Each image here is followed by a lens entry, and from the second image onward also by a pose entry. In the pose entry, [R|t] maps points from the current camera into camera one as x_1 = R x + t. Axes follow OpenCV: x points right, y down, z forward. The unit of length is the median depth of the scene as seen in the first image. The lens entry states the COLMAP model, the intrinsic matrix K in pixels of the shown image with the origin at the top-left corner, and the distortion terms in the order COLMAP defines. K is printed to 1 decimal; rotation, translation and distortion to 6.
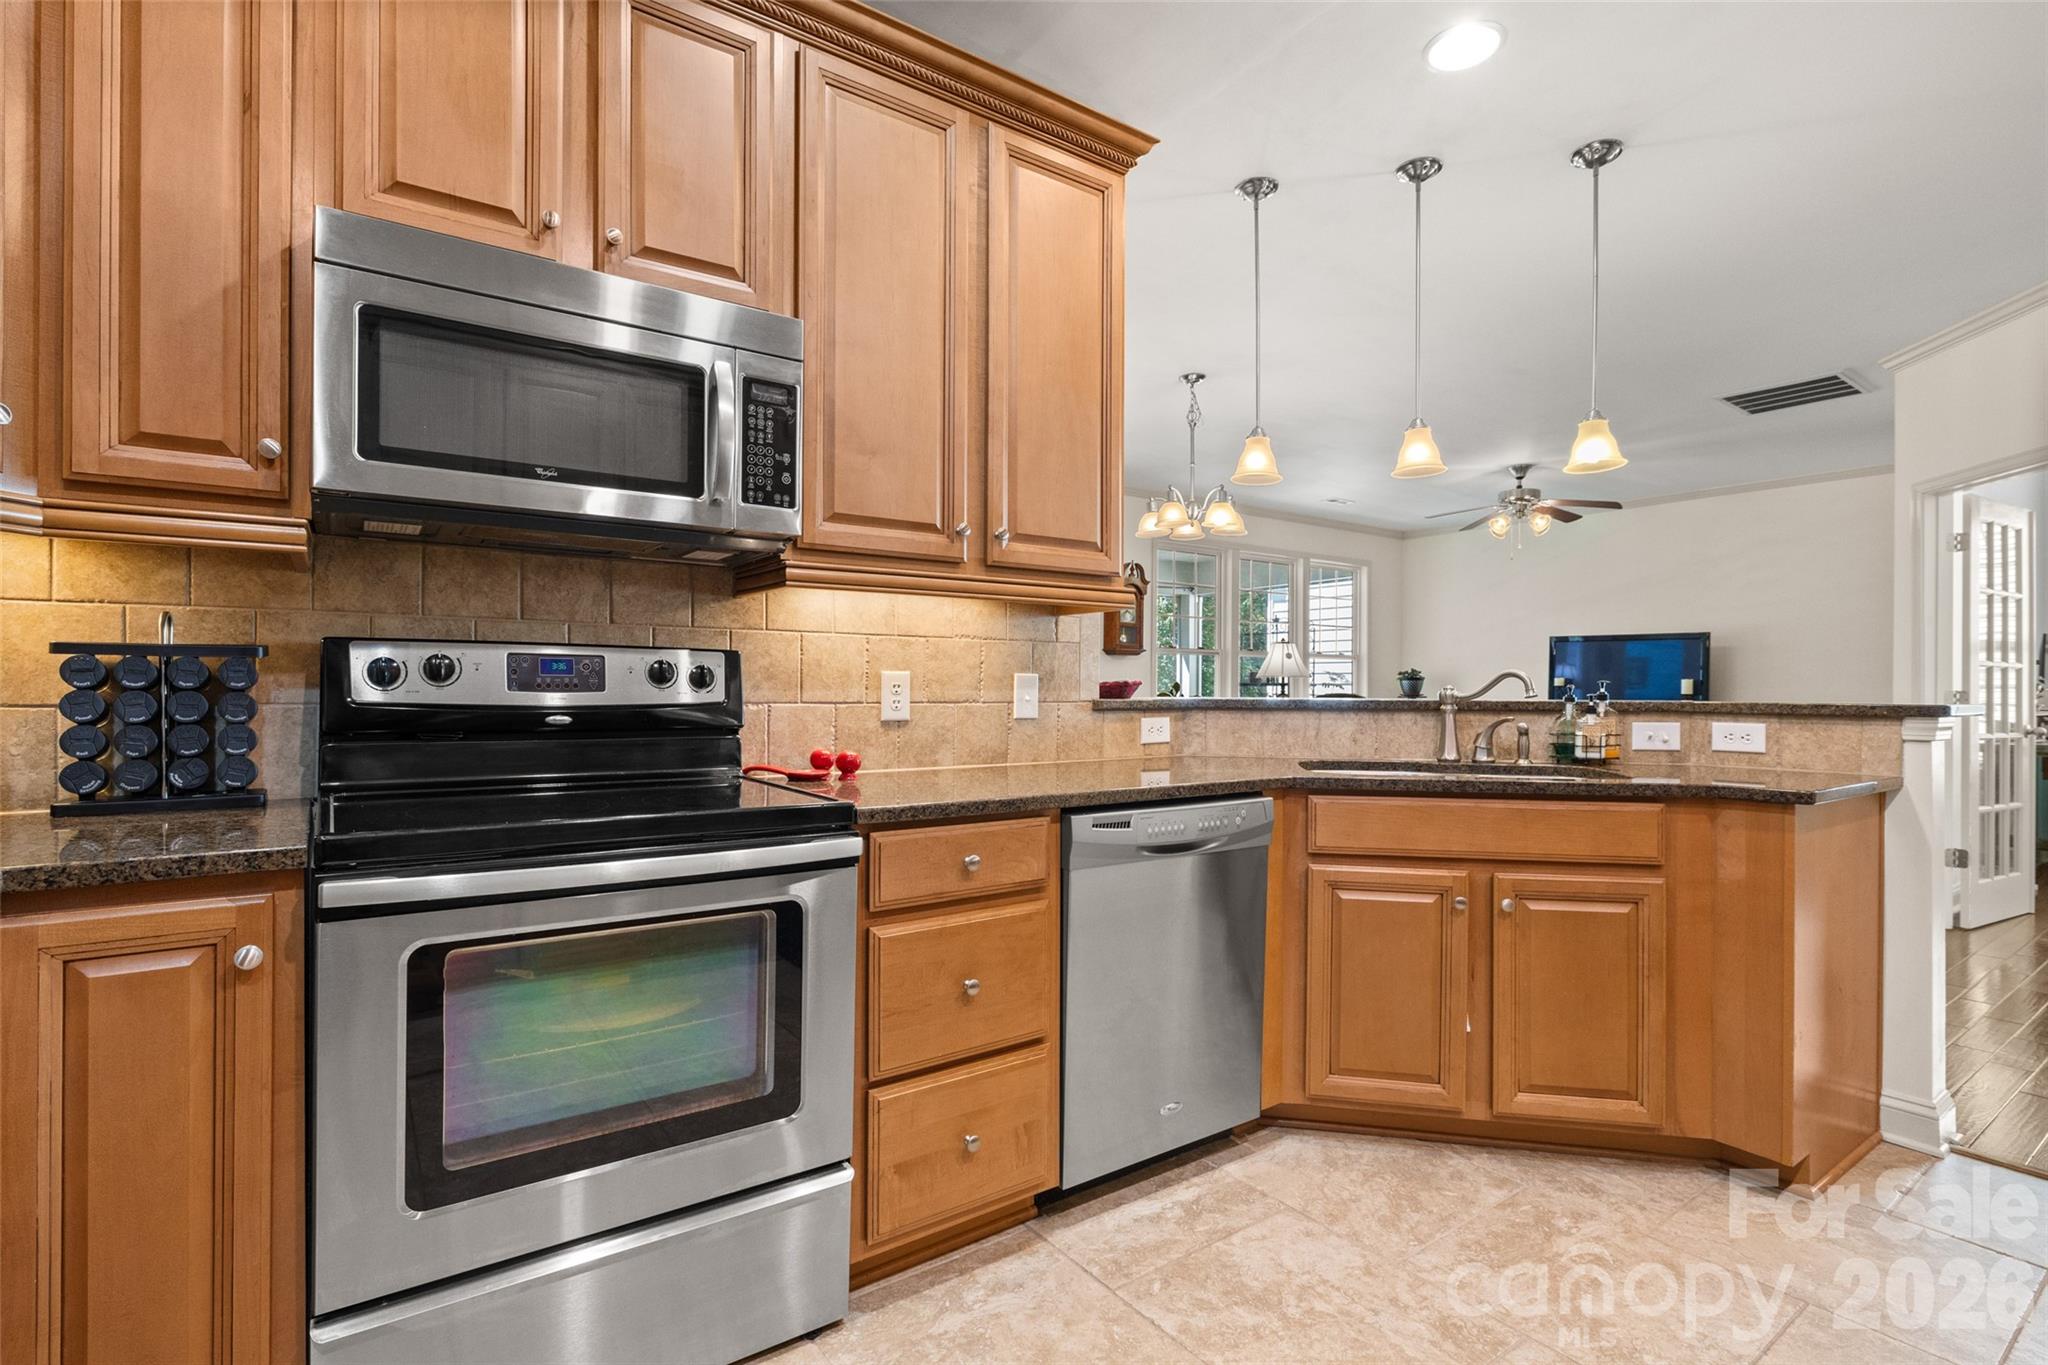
lens RADIAL K [[950.5, 0, 1025.0], [0, 950.5, 686.8], [0, 0, 1]] dist [-0.003816, 0.000792]
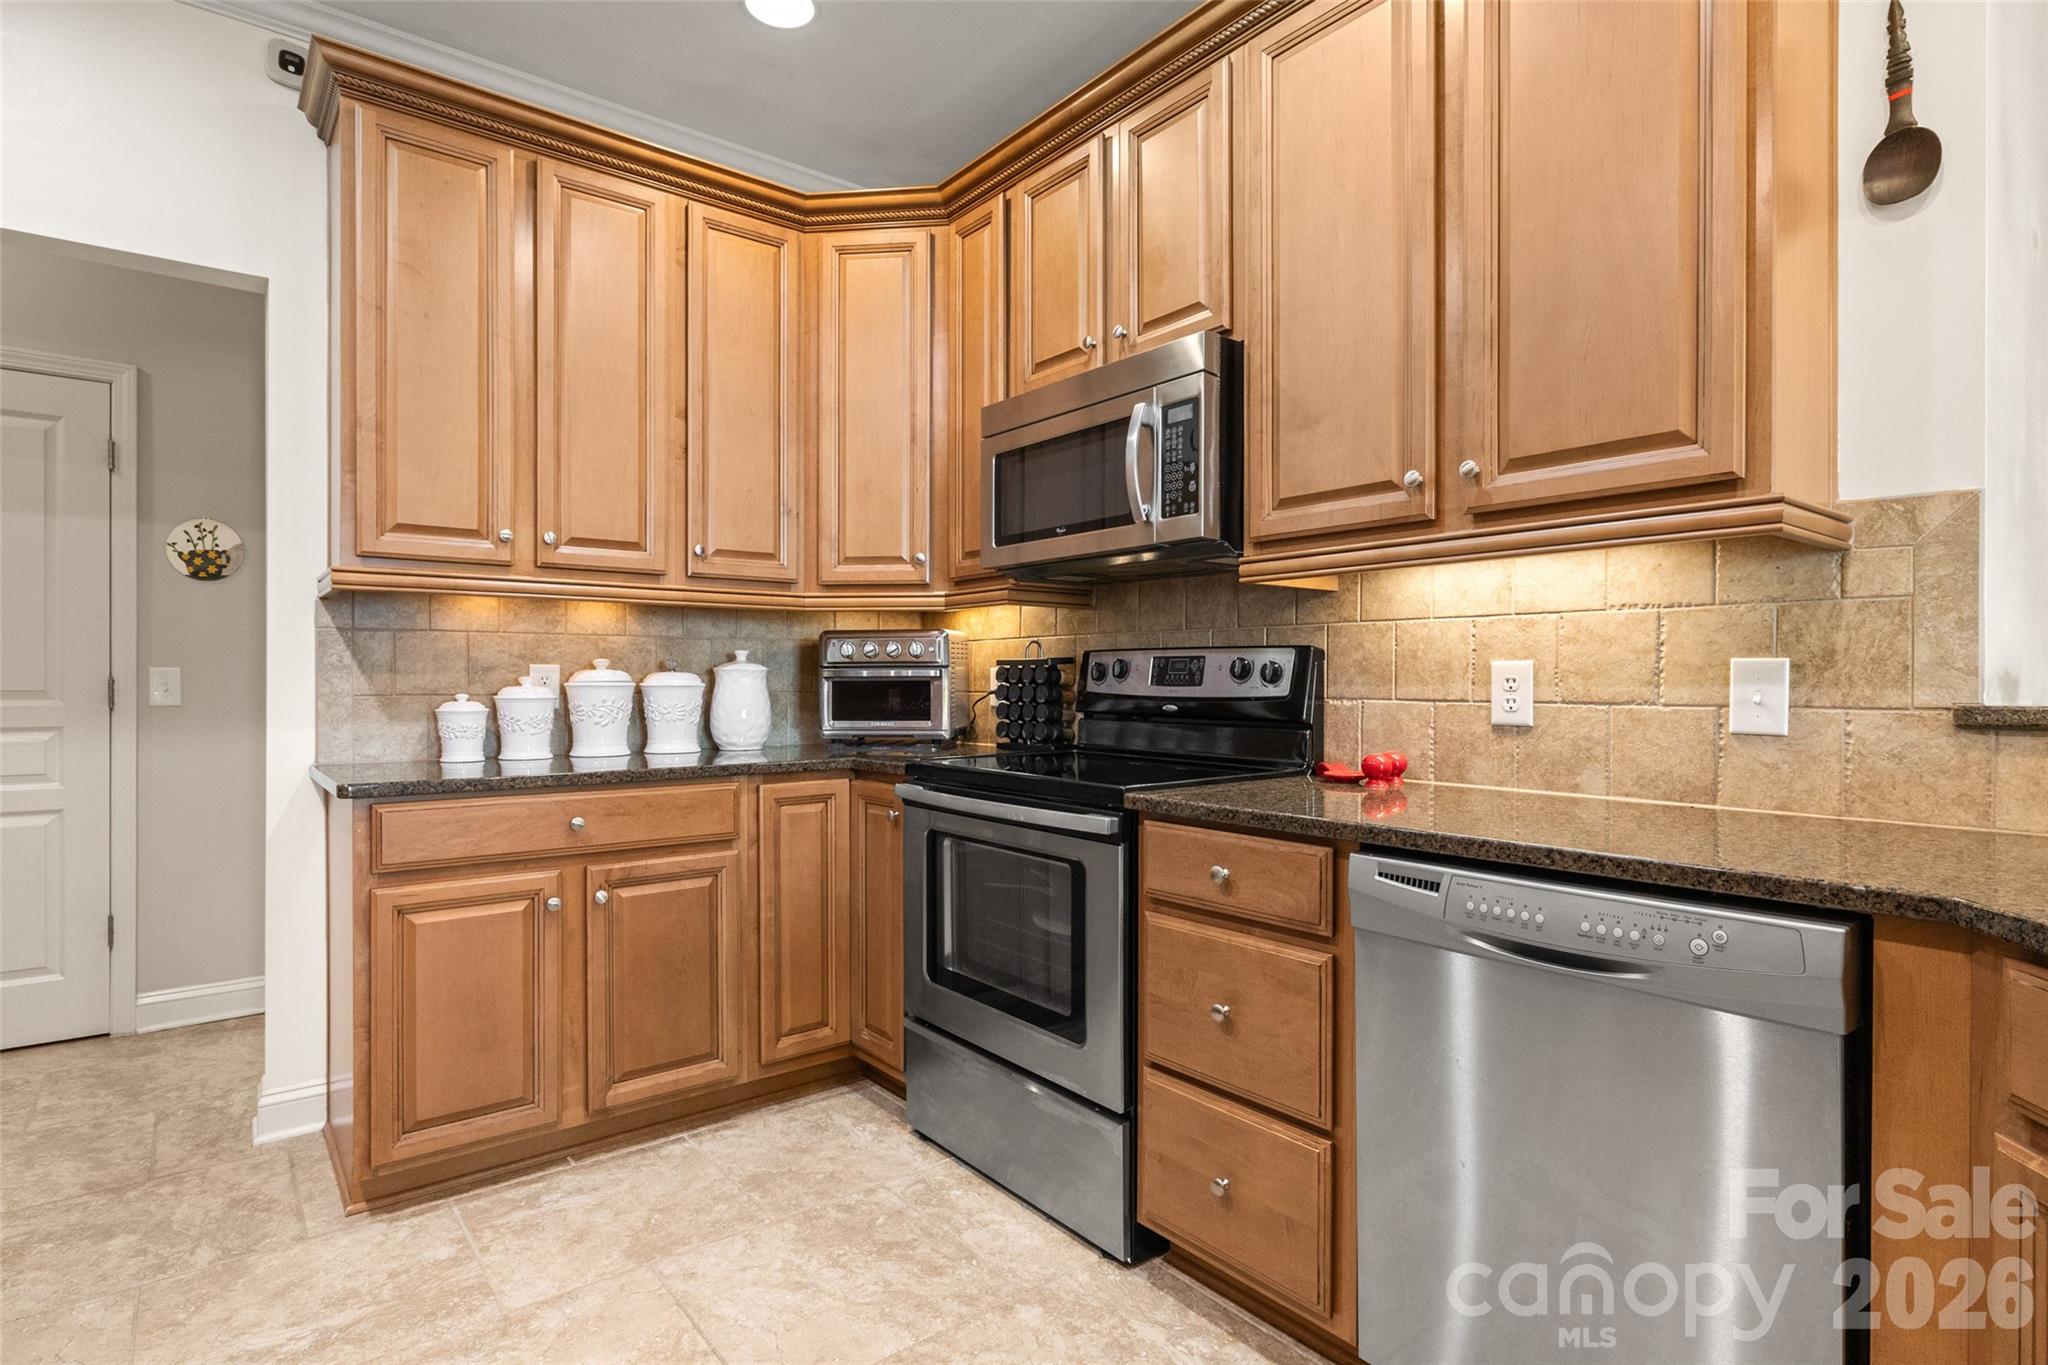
lens RADIAL K [[1039.8, 0, 1024.0], [0, 1039.8, 682.5], [0, 0, 1]] dist [0.001570, 0.000445]
pose [[0.054640, -0.003172, -0.998501, 0.680050], [-0.000578, 0.999995, -0.003209, 0.003951], [0.998506, 0.000752, 0.054638, 0.561267]]
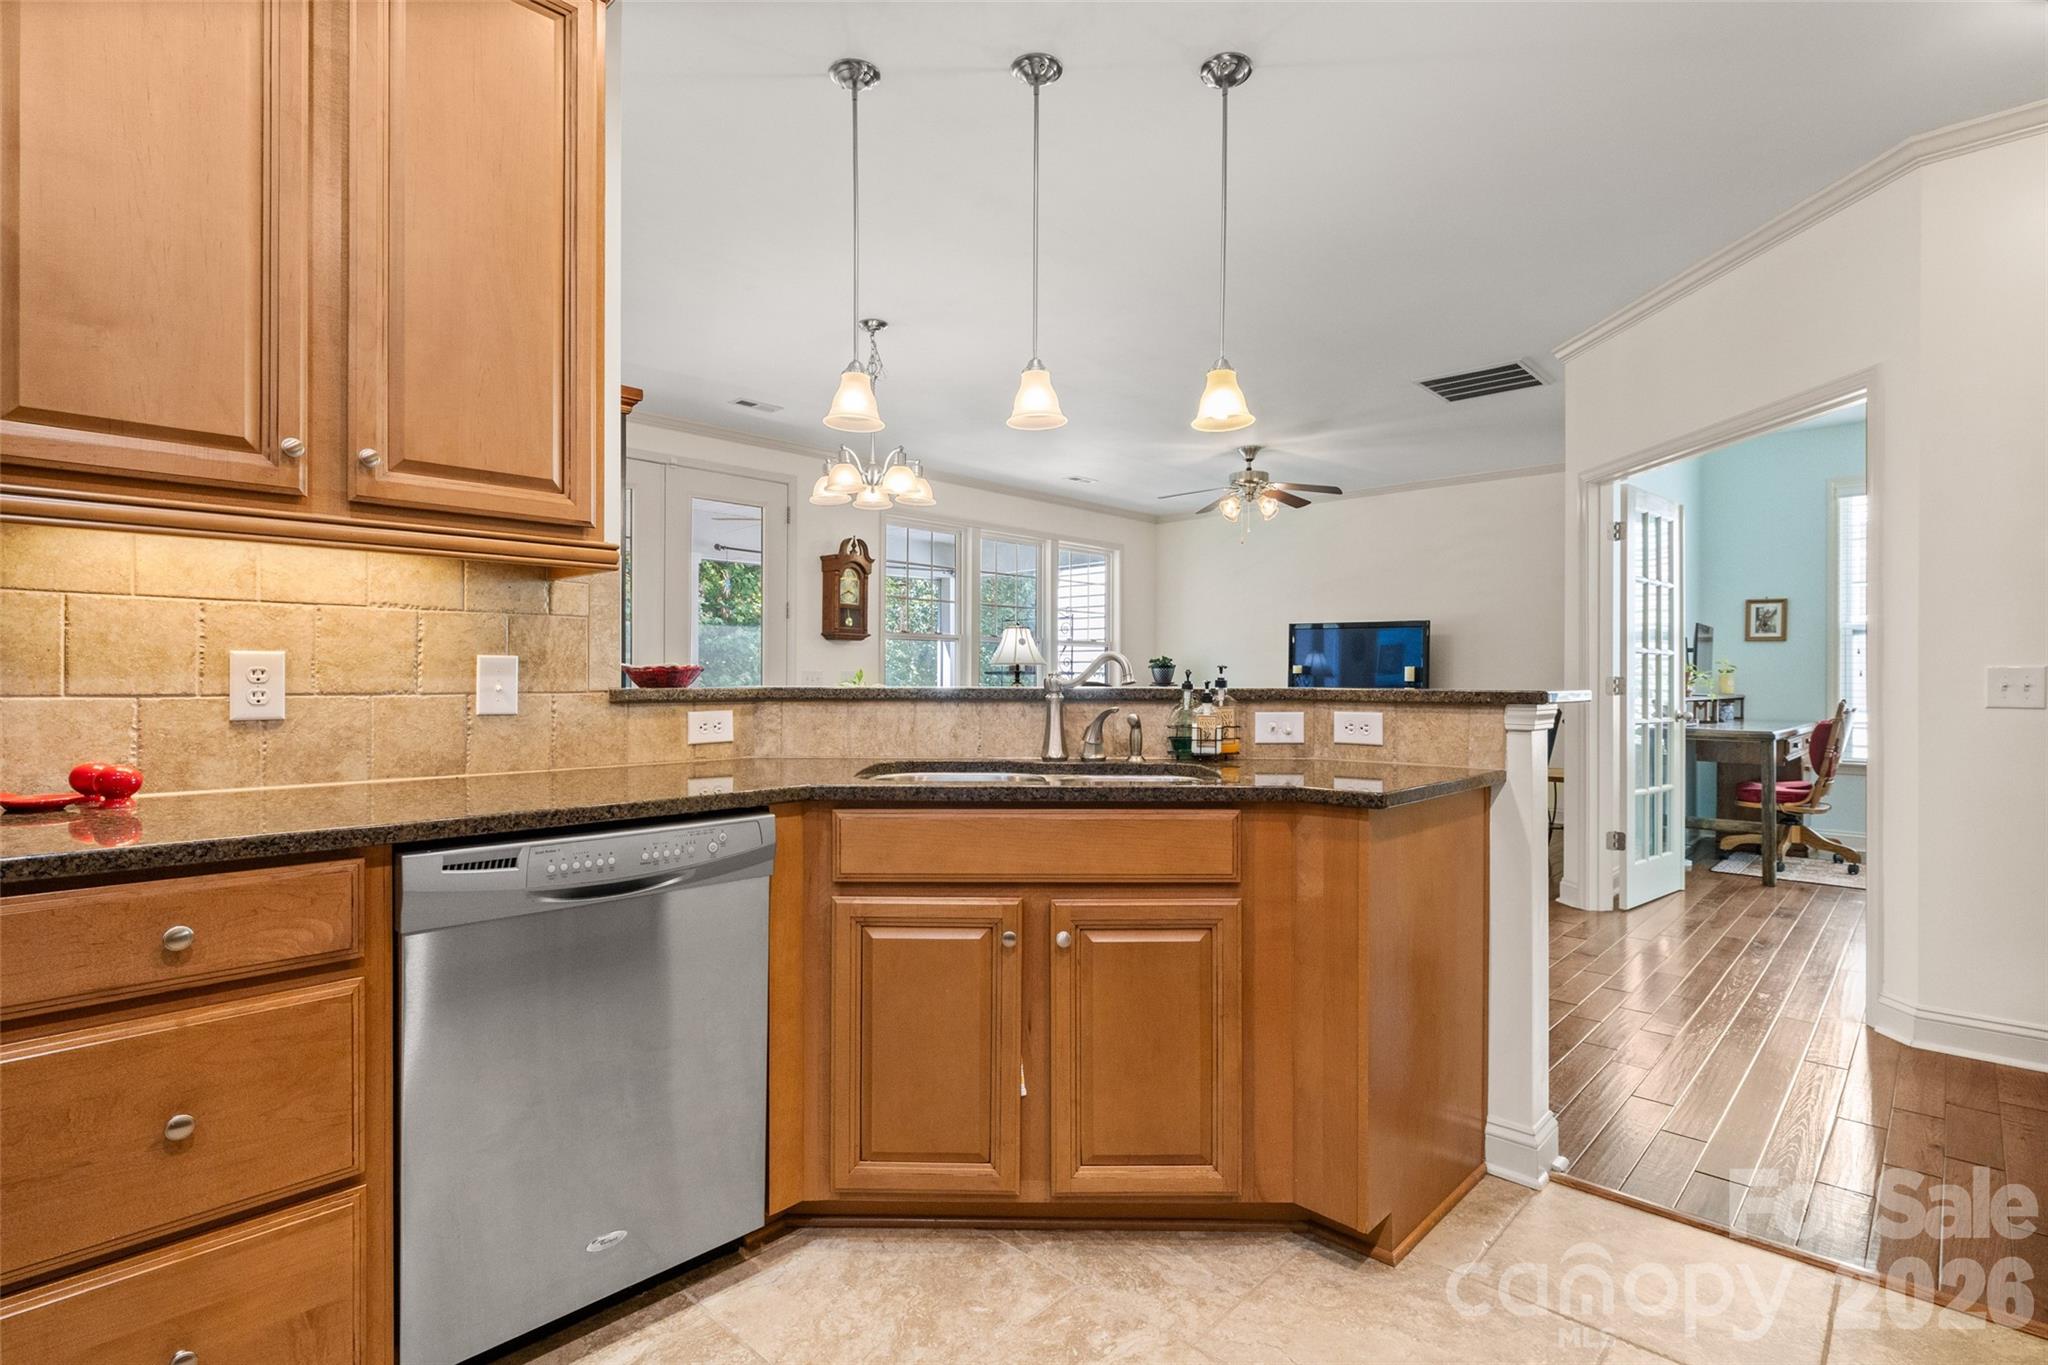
lens RADIAL K [[981.3, 0, 1016.8], [0, 981.3, 678.1], [0, 0, 1]] dist [-0.004743, -0.000748]
pose [[0.981741, -0.002607, 0.190207, 0.284936], [0.002240, 0.999995, 0.002142, 0.003920], [-0.190211, -0.001677, 0.981742, 0.167924]]
